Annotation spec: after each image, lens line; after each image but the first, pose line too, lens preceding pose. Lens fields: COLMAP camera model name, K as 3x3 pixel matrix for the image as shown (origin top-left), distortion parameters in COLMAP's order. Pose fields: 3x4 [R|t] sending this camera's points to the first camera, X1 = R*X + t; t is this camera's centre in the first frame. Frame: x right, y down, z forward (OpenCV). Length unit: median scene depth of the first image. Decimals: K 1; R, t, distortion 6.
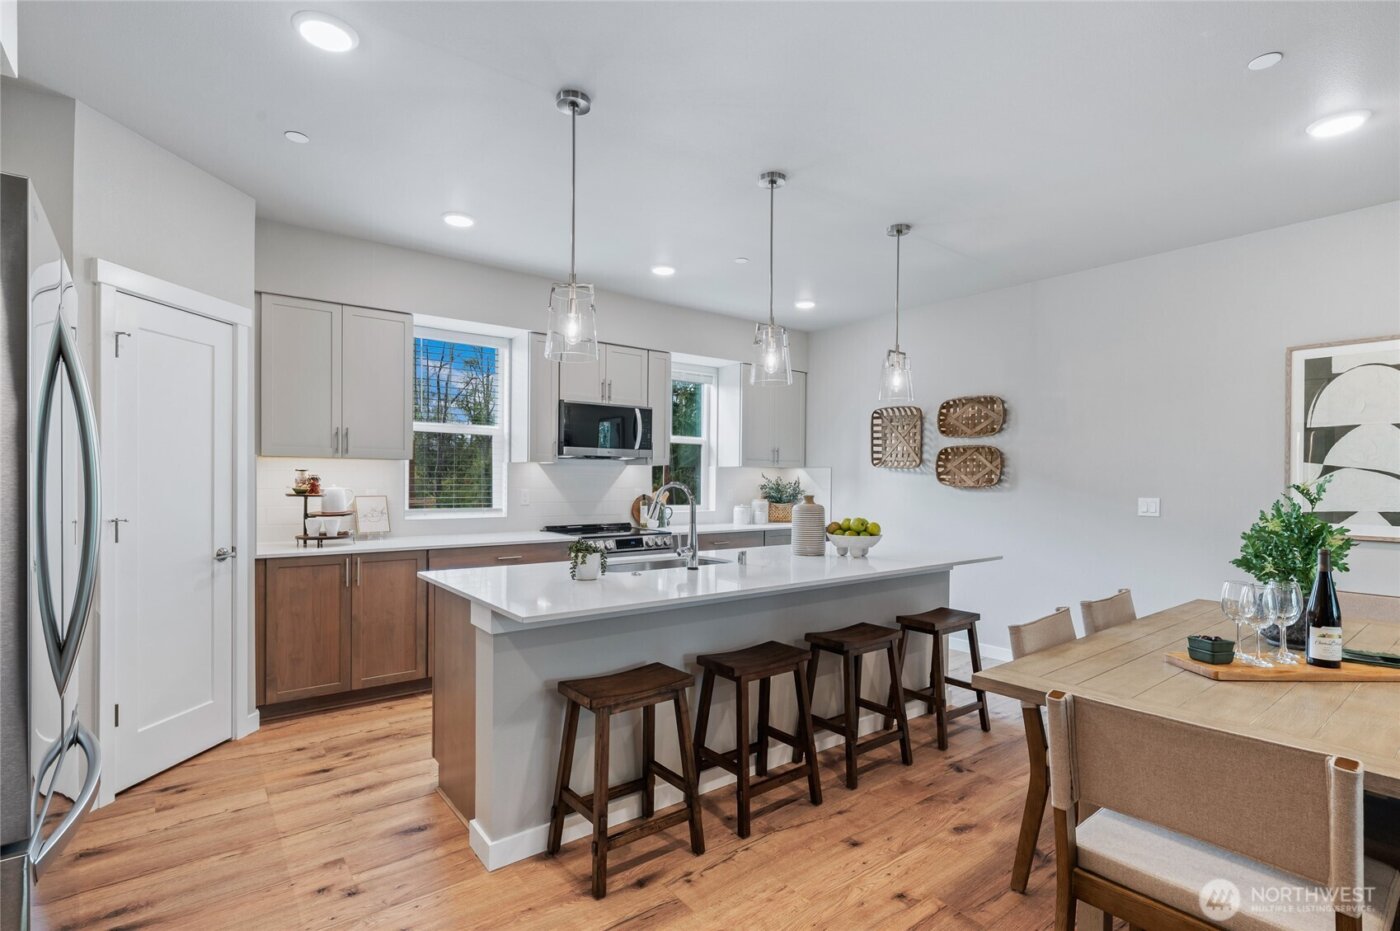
lens RADIAL K [[670.8, 0, 704.7], [0, 670.8, 485.5], [0, 0, 1]] dist [0.000889, 0.001308]
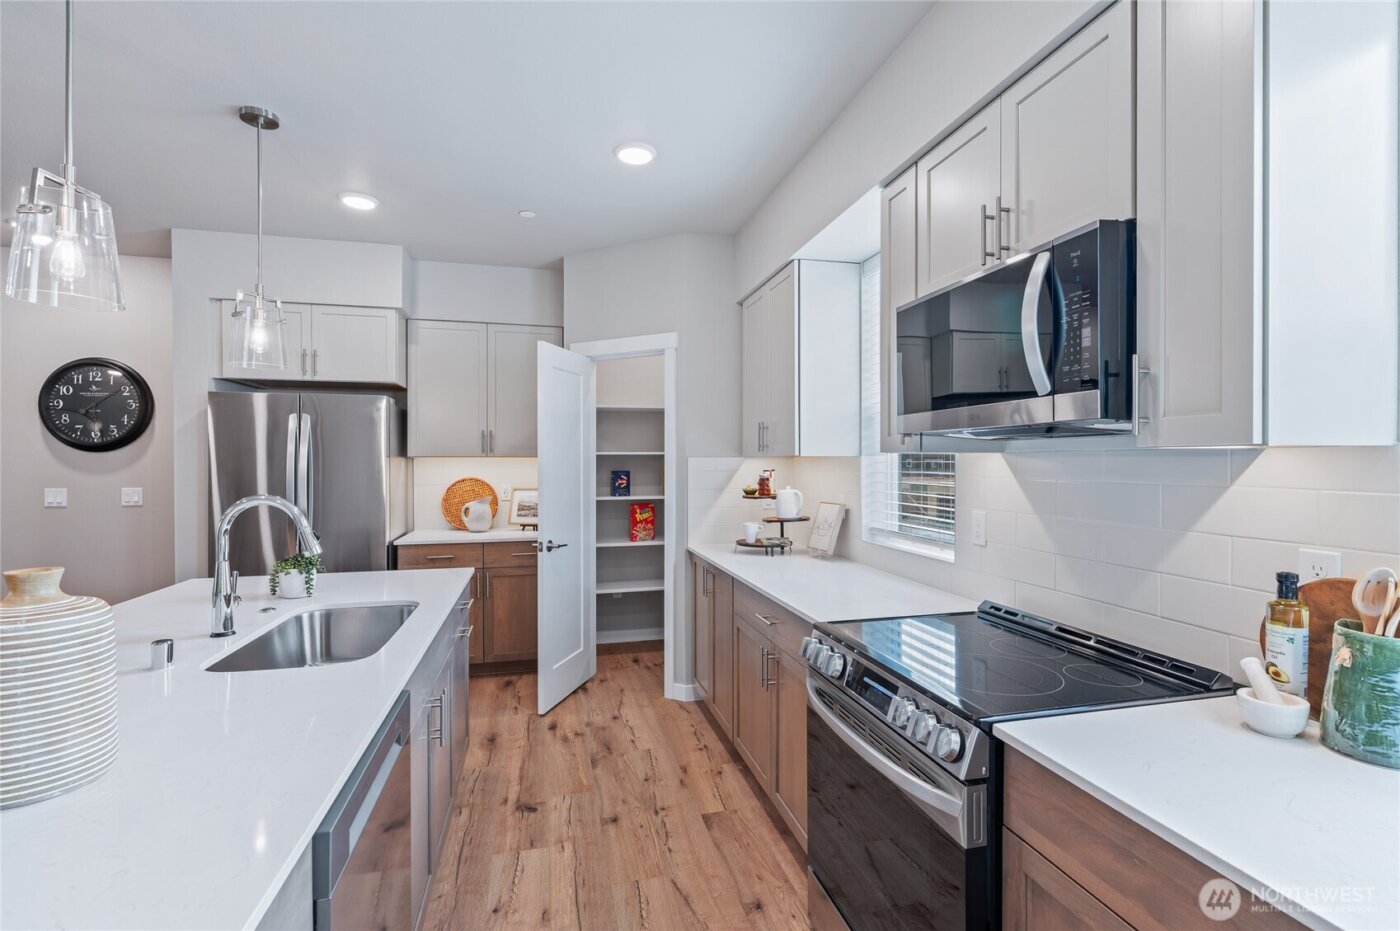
lens RADIAL K [[652.9, 0, 723.3], [0, 652.9, 460.5], [0, 0, 1]] dist [0.000992, 0.002193]
pose [[-0.405703, 0.005095, -0.913991, 0.304206], [-0.004864, 0.999958, 0.007734, -0.053470], [0.913992, 0.007583, -0.405662, 1.398532]]
